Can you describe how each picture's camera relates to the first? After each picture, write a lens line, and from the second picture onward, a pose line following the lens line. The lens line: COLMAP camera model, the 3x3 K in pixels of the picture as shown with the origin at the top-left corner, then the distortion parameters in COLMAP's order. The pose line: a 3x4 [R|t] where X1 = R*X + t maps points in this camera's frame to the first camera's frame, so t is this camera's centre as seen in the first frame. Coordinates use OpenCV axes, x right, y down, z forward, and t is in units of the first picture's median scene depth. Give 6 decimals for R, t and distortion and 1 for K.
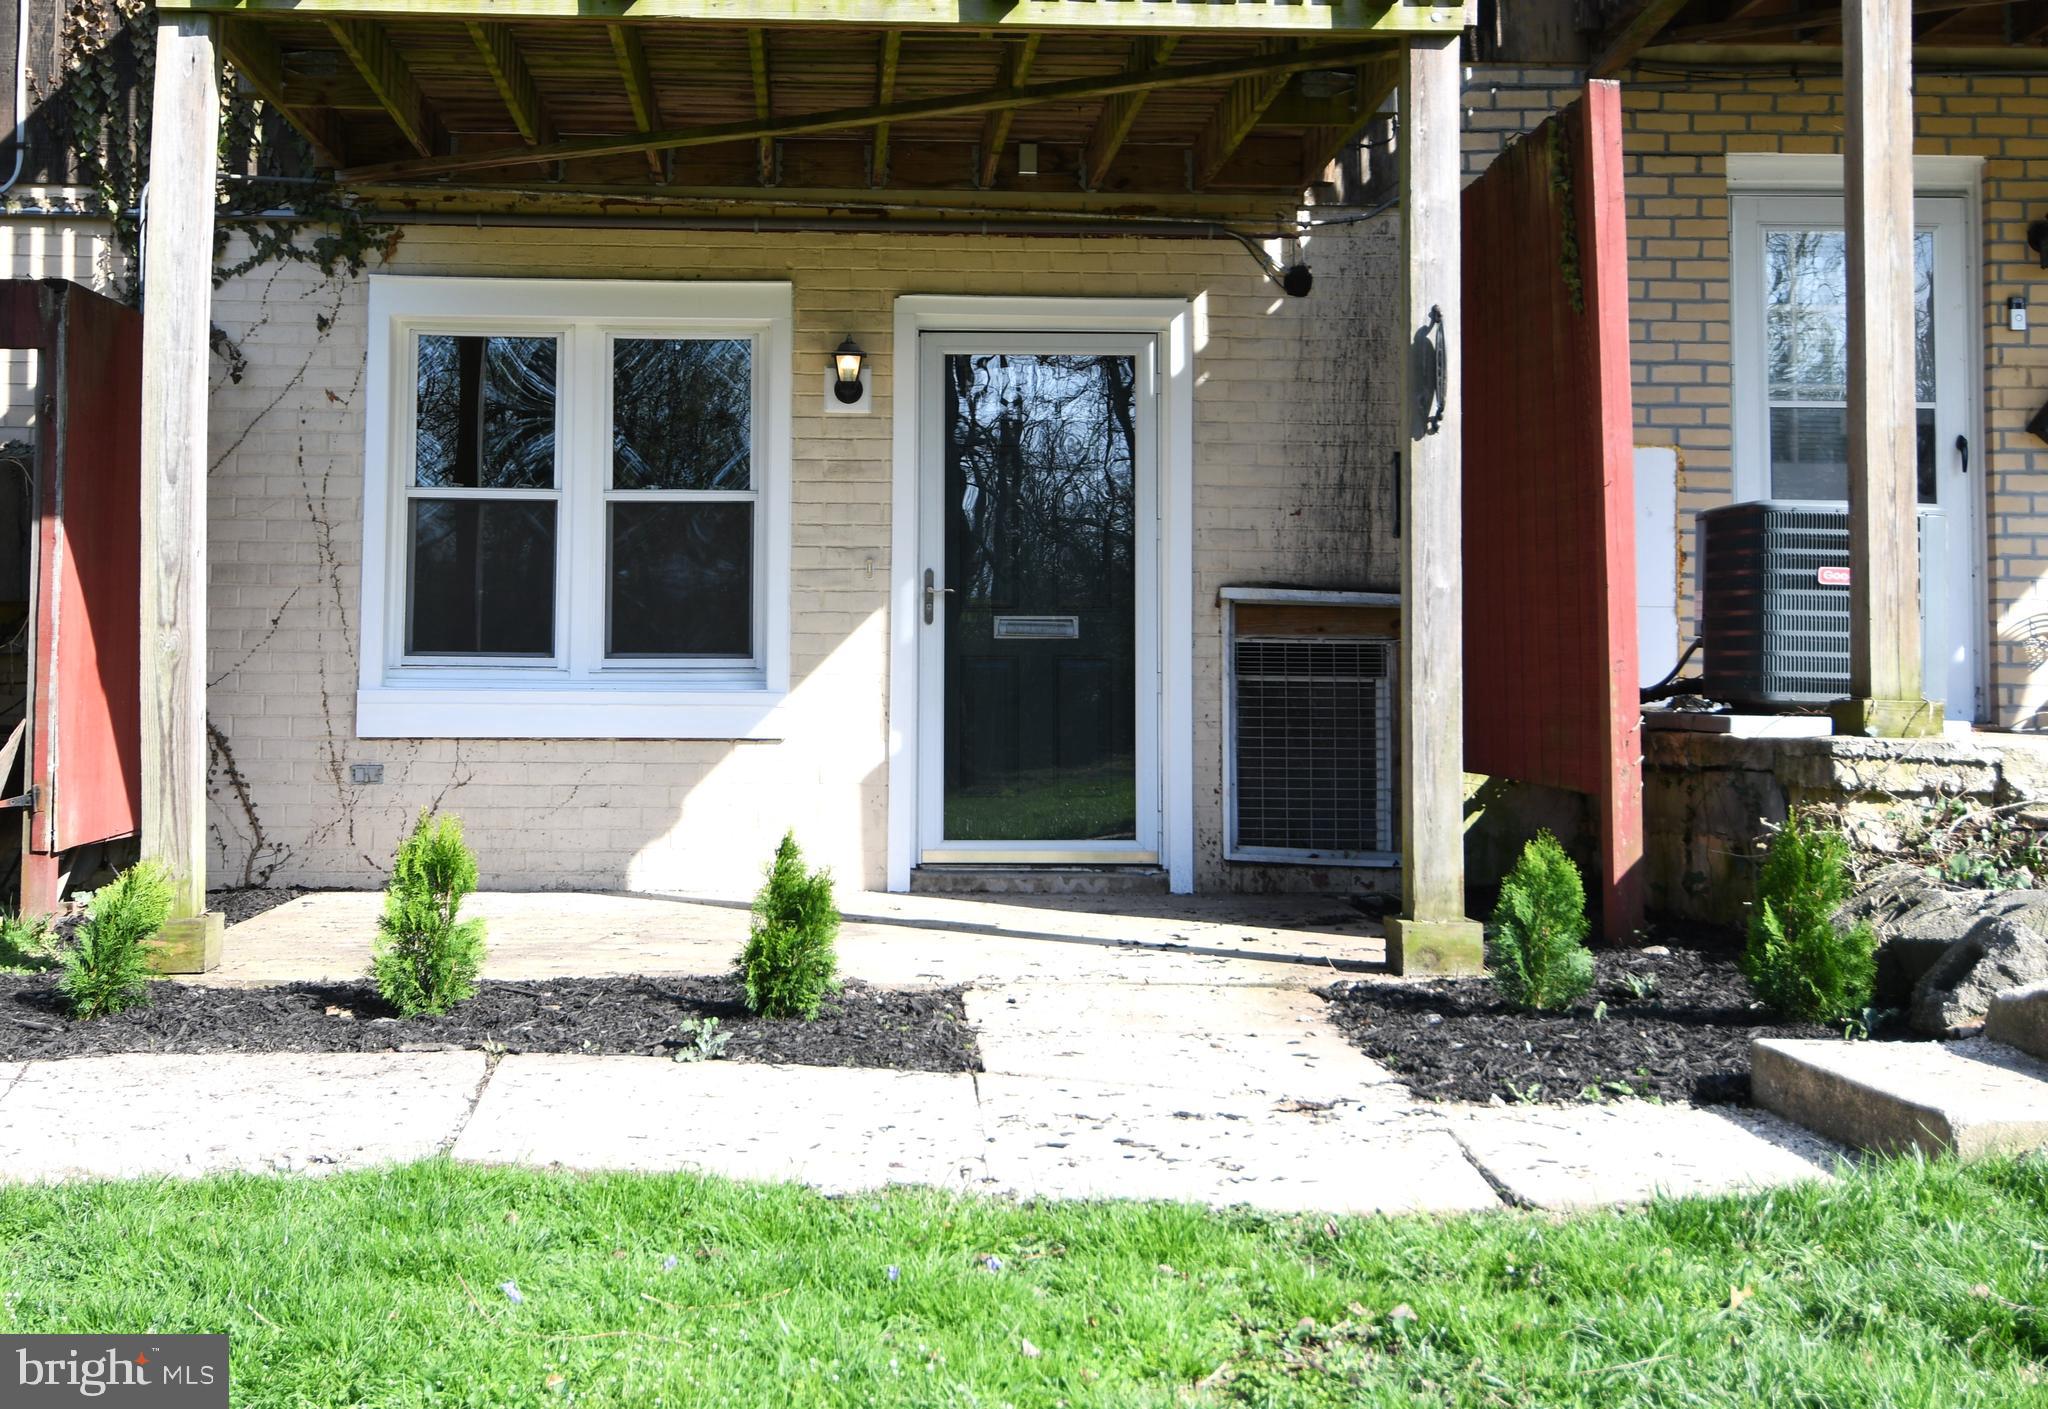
lens RADIAL K [[2073.2, 0, 889.8], [0, 2073.2, 593.5], [0, 0, 1]] dist [0.054207, -0.020295]
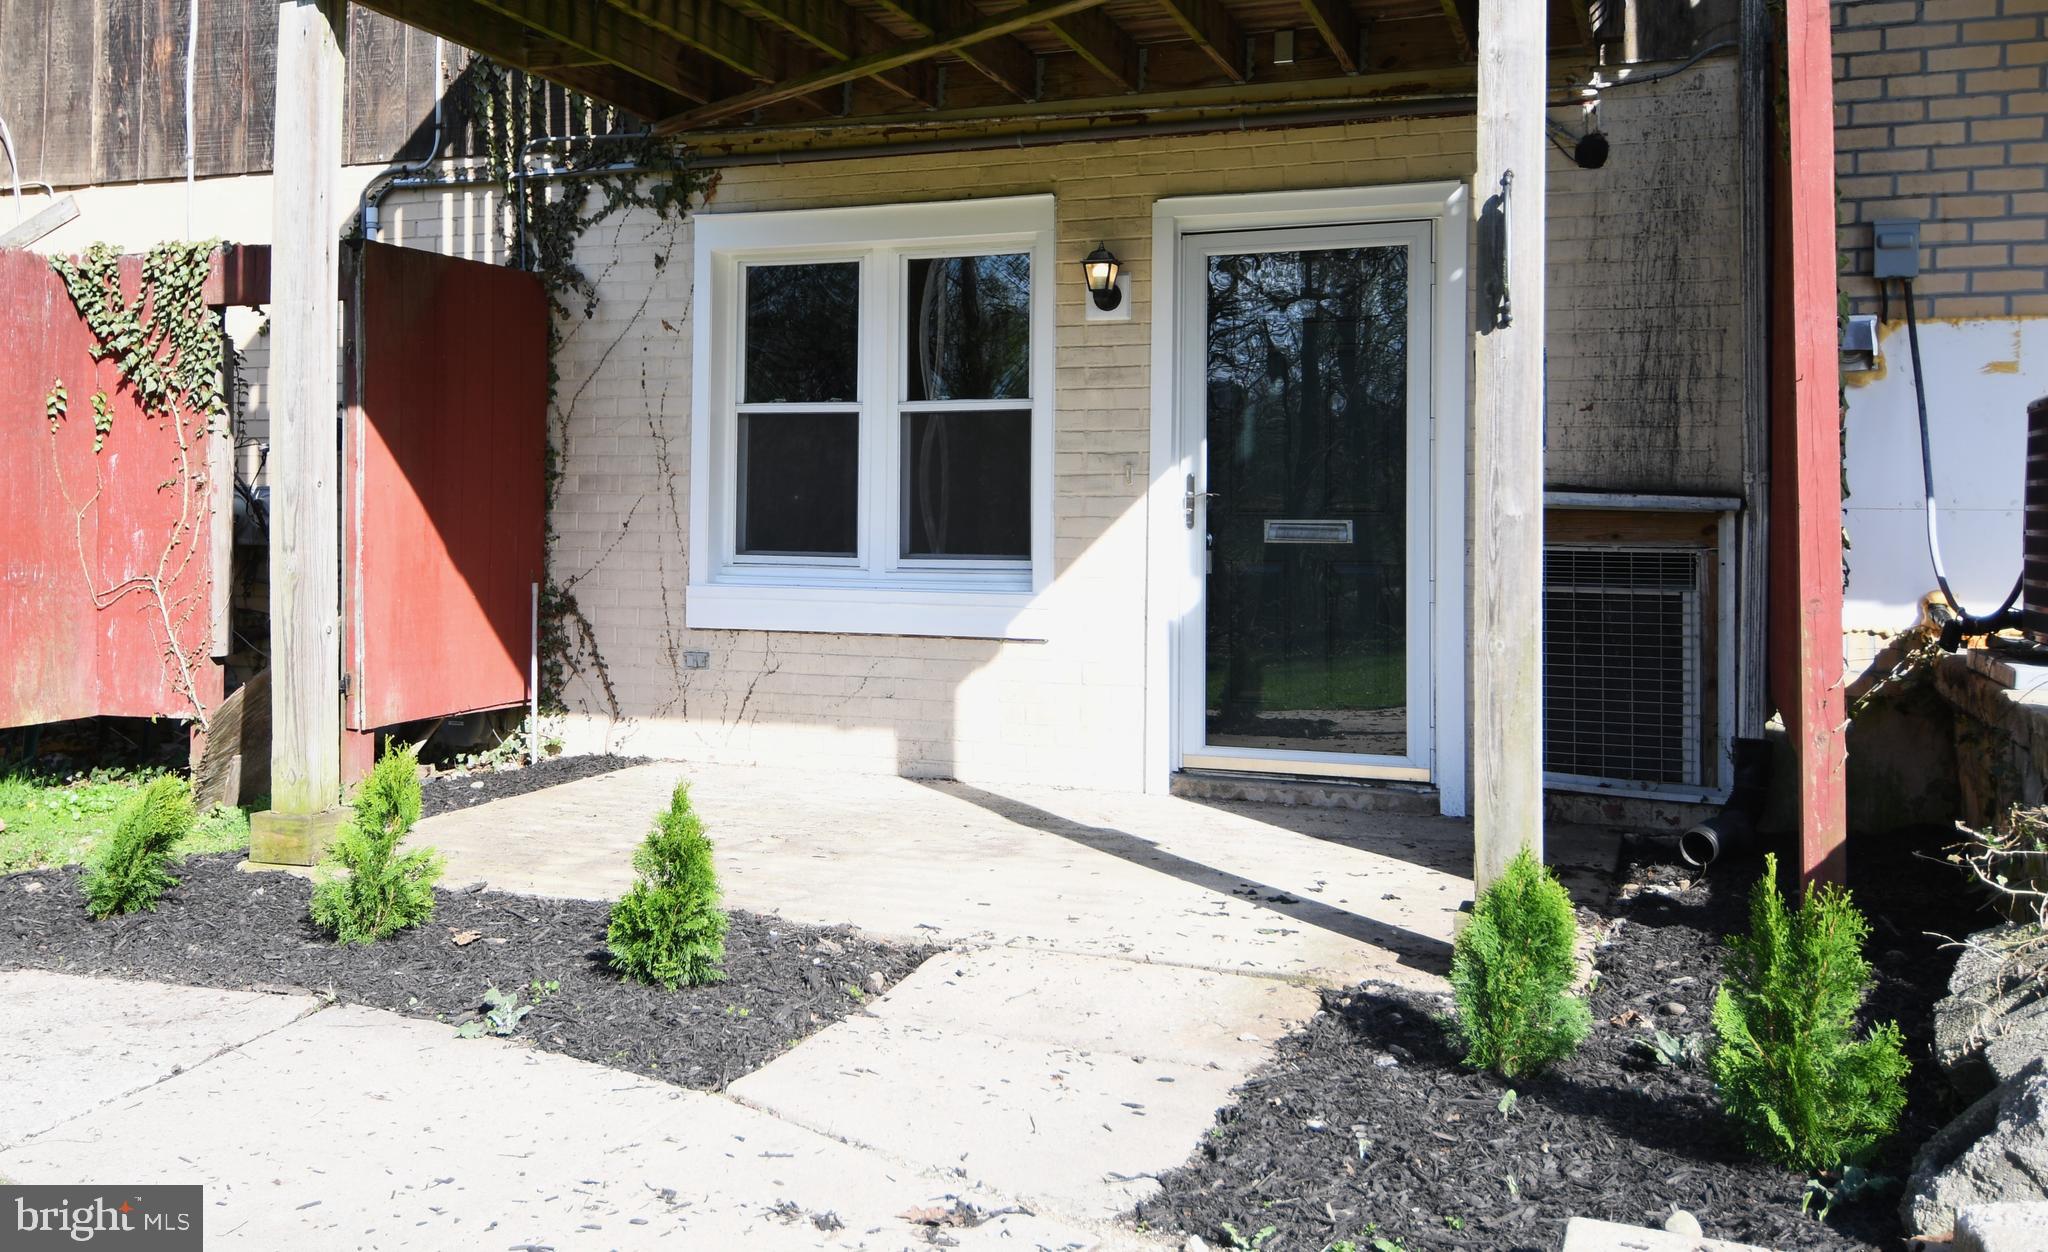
lens RADIAL K [[1645.6, 0, 1021.9], [0, 1645.6, 505.3], [0, 0, 1]] dist [0.057606, -0.069424]
pose [[0.923273, 0.000071, -0.384144, 0.253691], [0.012194, 0.999491, 0.029494, -0.021258], [0.383950, -0.031916, 0.922802, 0.243086]]
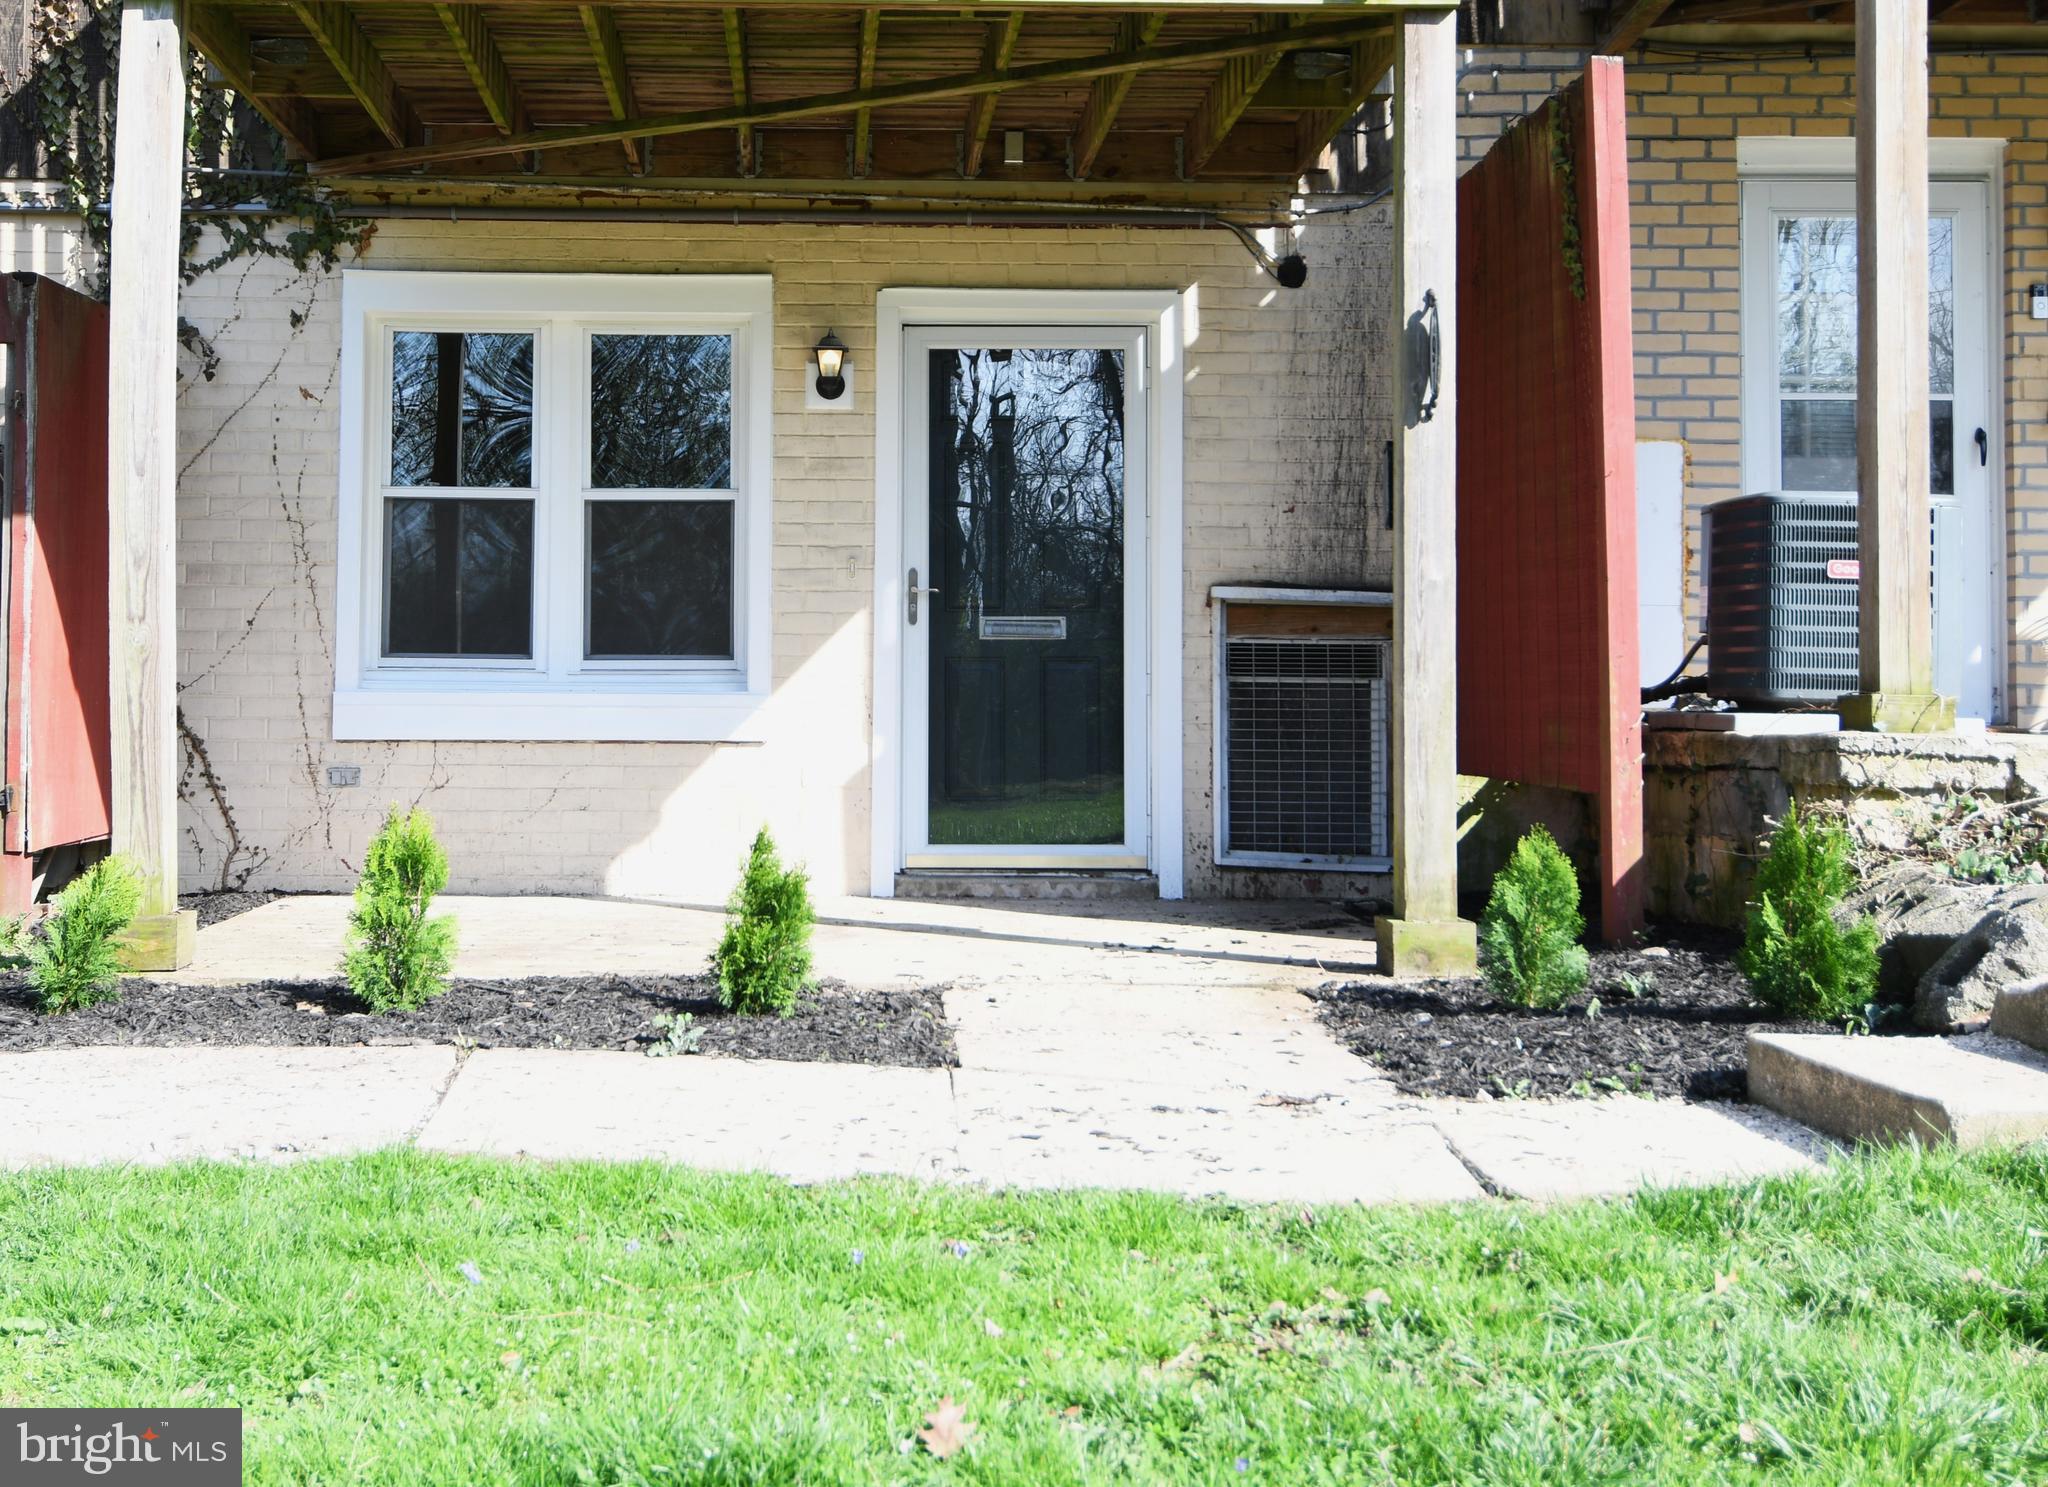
lens RADIAL K [[2108.1, 0, 843.2], [0, 2108.1, 645.0], [0, 0, 1]] dist [0.055793, -0.023508]
pose [[0.999795, -0.001624, -0.020167, 0.006105], [0.001951, 0.999867, 0.016176, 0.008379], [0.020138, -0.016212, 0.999666, 0.002157]]
